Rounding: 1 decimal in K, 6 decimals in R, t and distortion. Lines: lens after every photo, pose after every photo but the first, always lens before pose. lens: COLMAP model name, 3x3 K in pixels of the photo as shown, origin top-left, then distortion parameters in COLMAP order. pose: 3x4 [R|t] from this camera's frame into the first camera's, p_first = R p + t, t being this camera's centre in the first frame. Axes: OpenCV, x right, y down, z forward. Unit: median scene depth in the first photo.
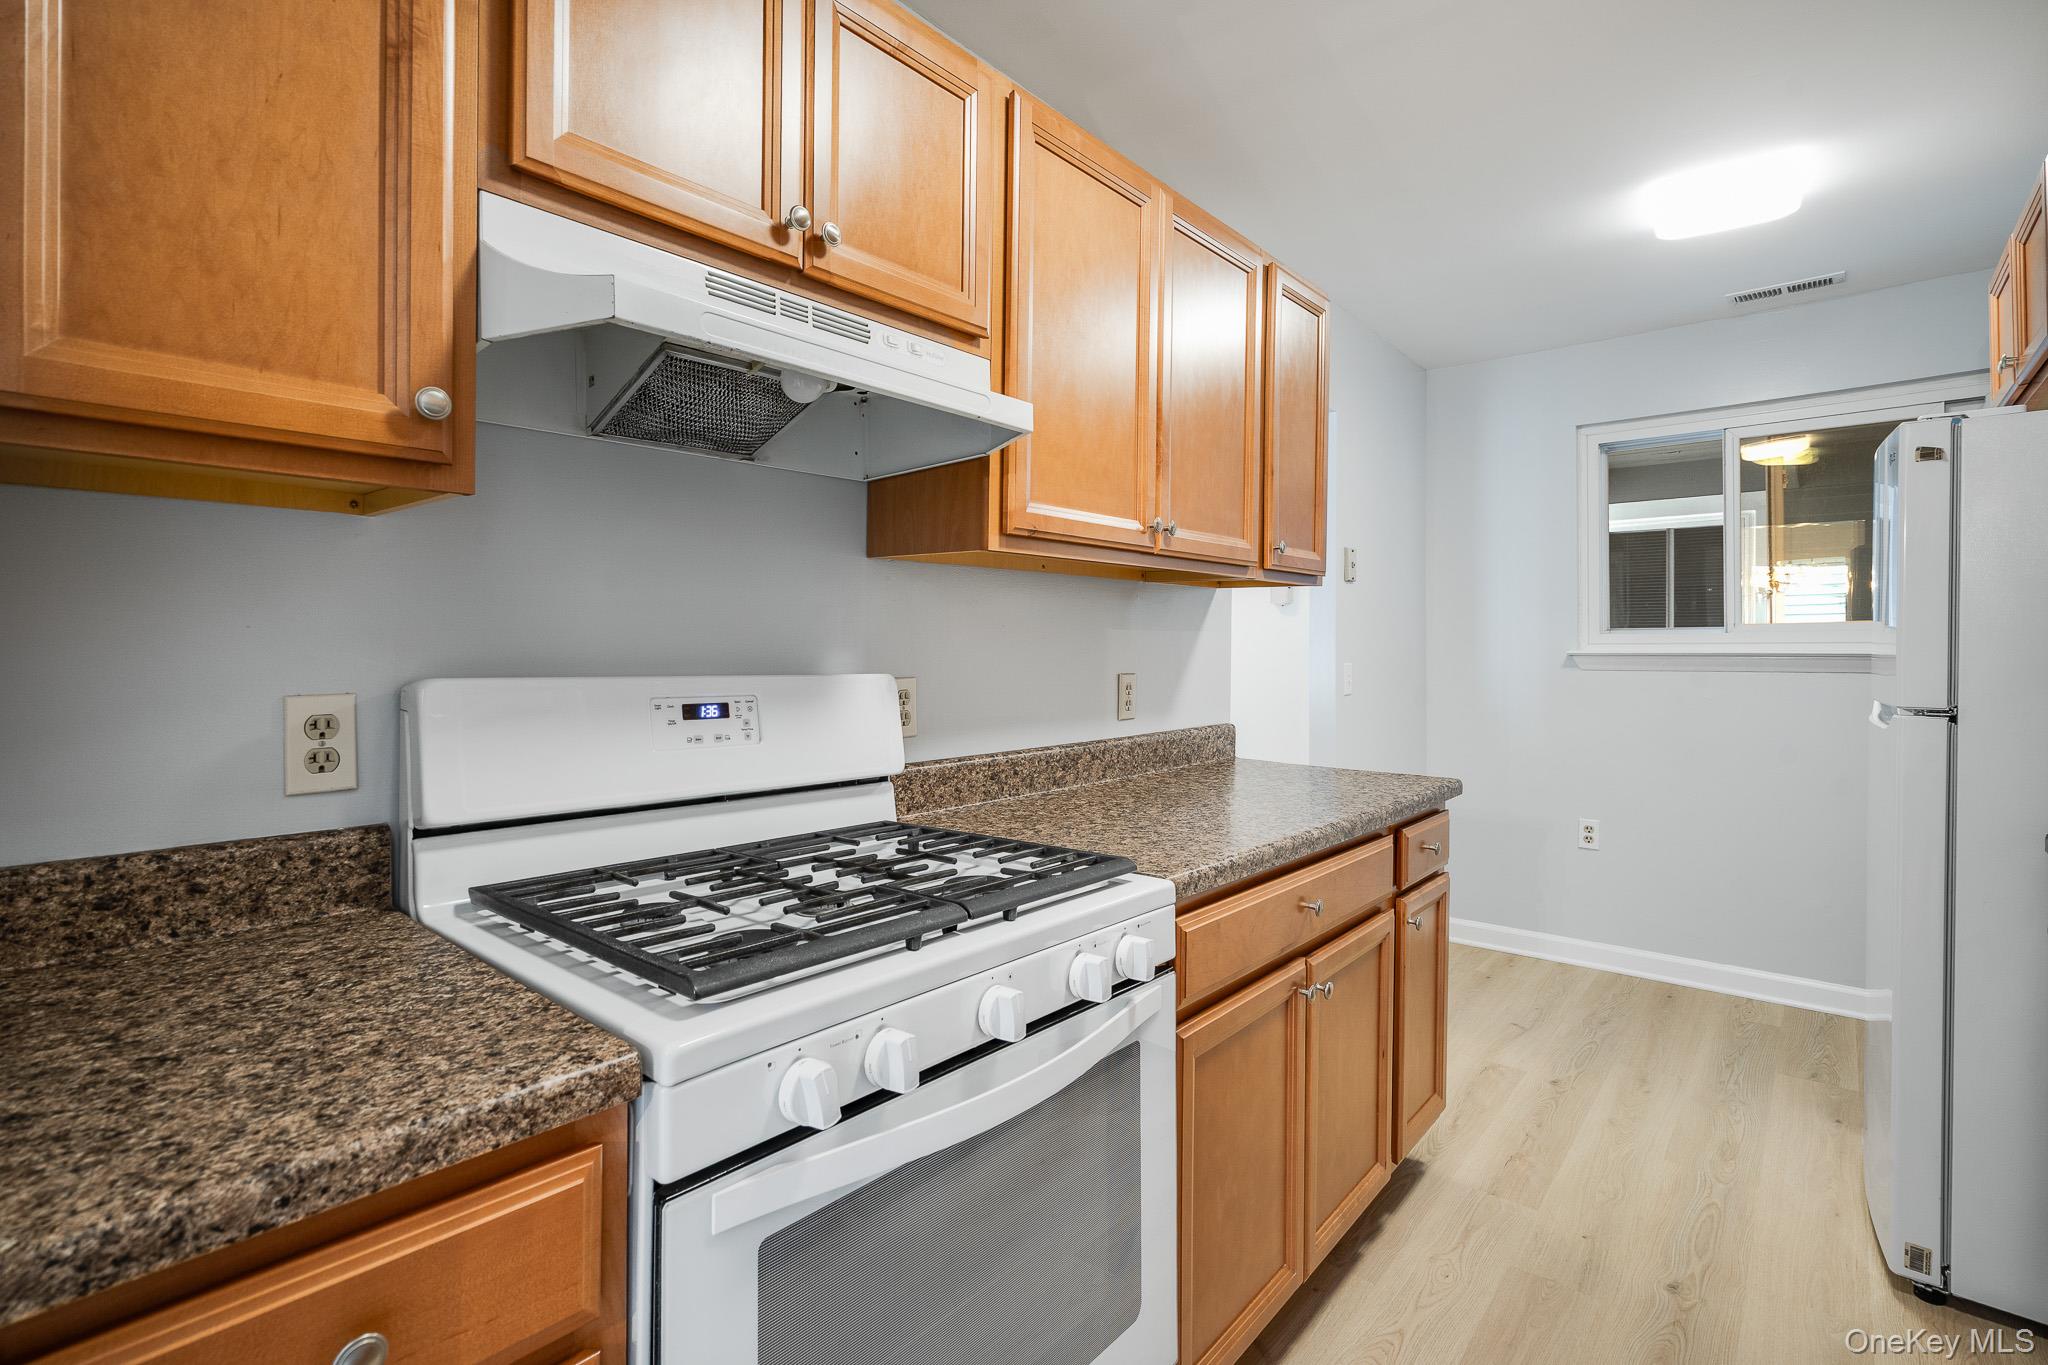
lens RADIAL K [[978.8, 0, 997.9], [0, 978.8, 629.2], [0, 0, 1]] dist [0.000391, 0.000661]
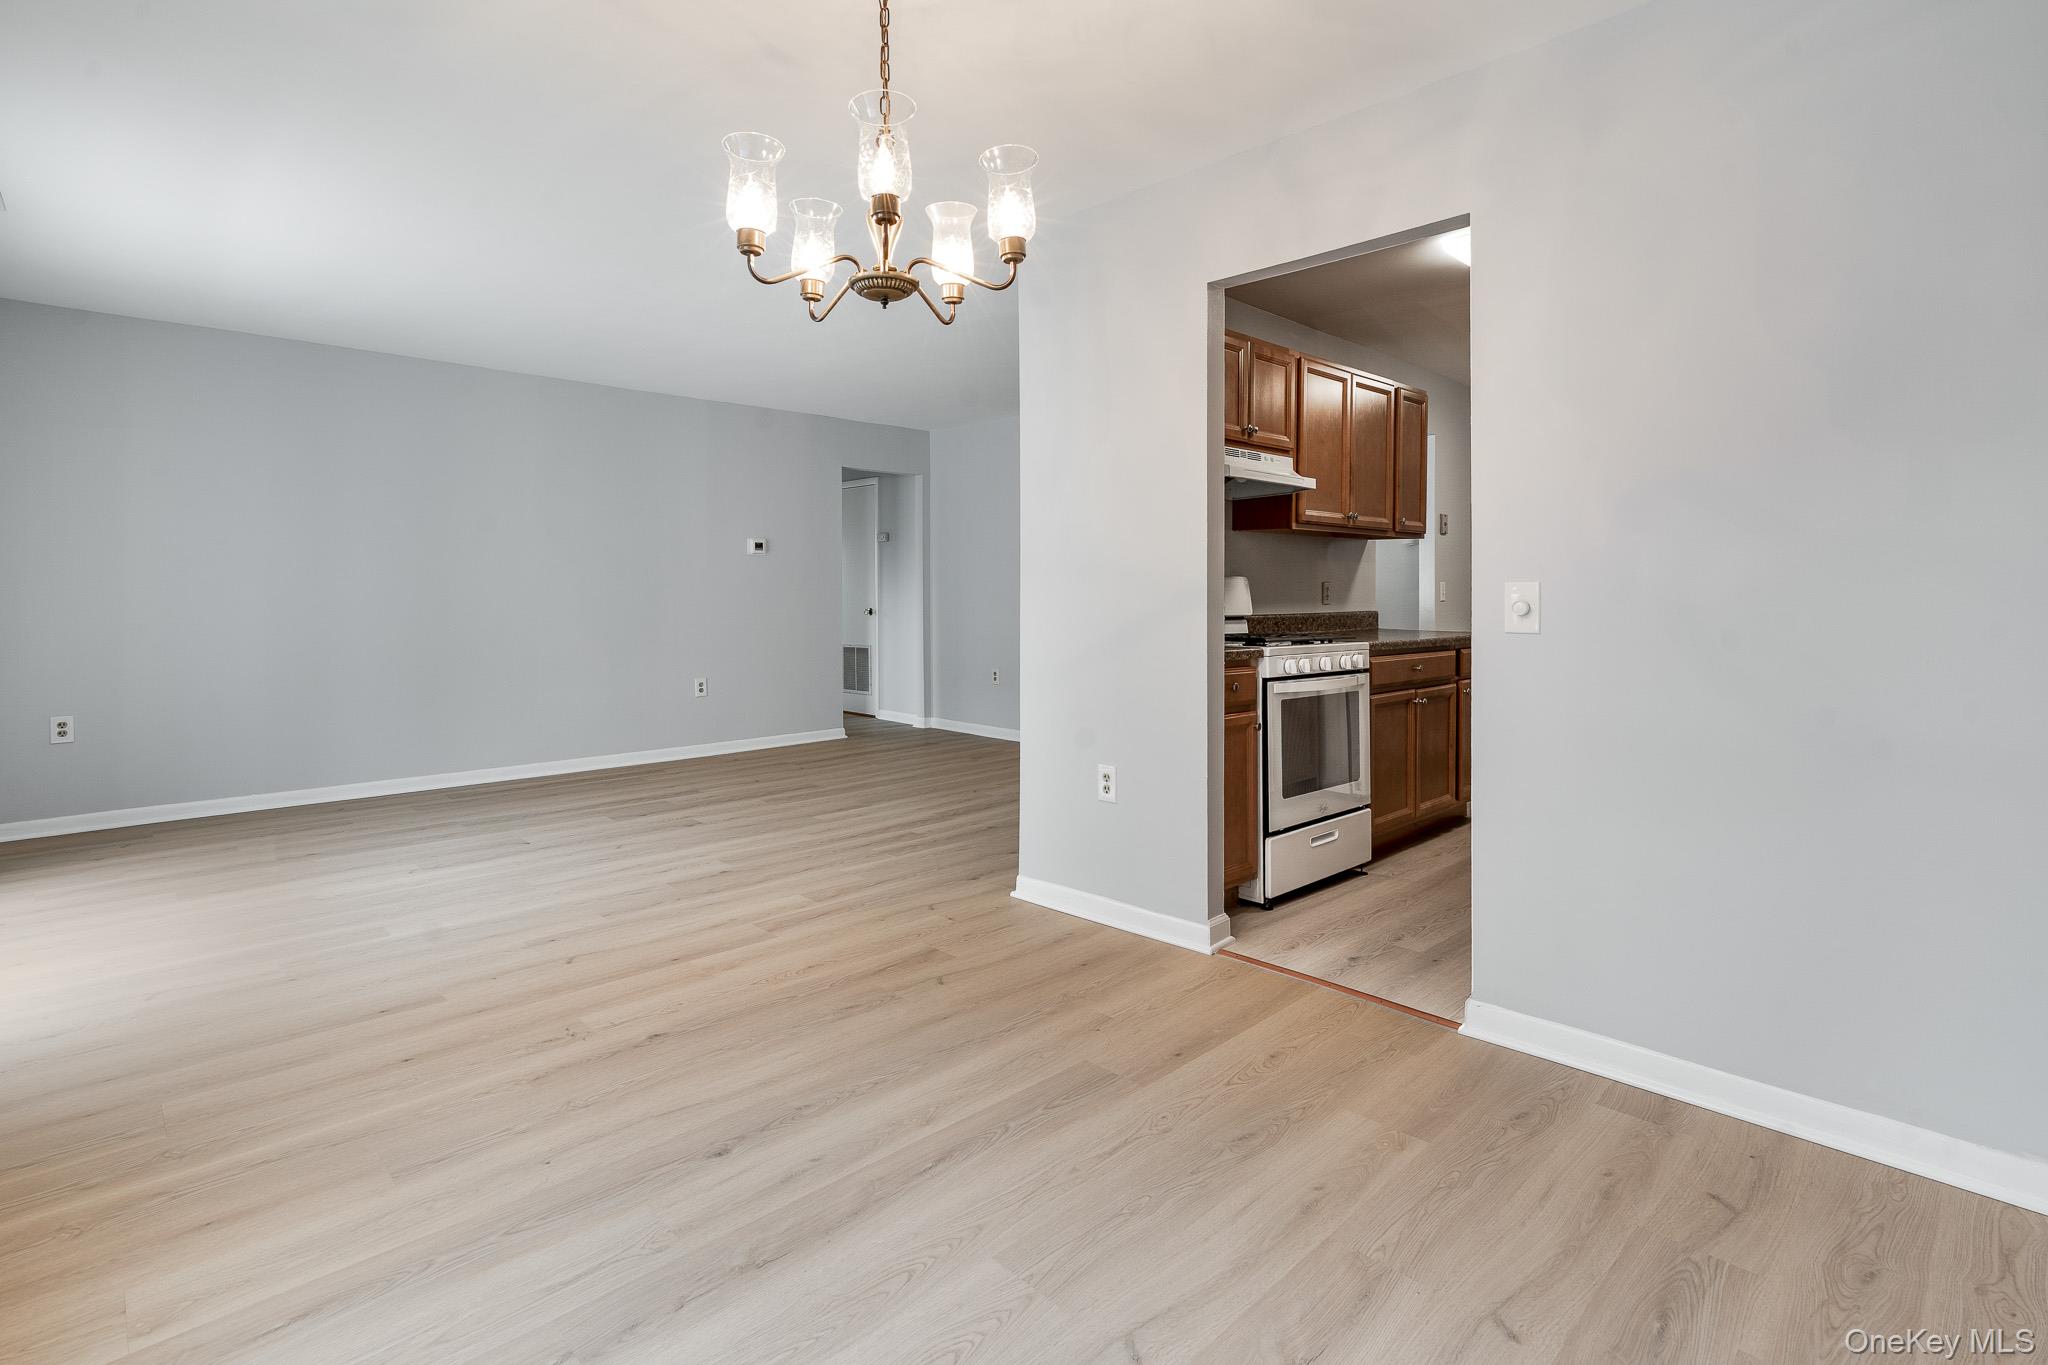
lens RADIAL K [[988.1, 0, 993.5], [0, 988.1, 603.4], [0, 0, 1]] dist [0.003961, 0.000195]
pose [[0.995008, -0.011572, -0.099125, -0.459954], [0.013773, 0.999673, 0.021549, 0.043945], [0.098844, -0.022807, 0.994842, -1.468108]]
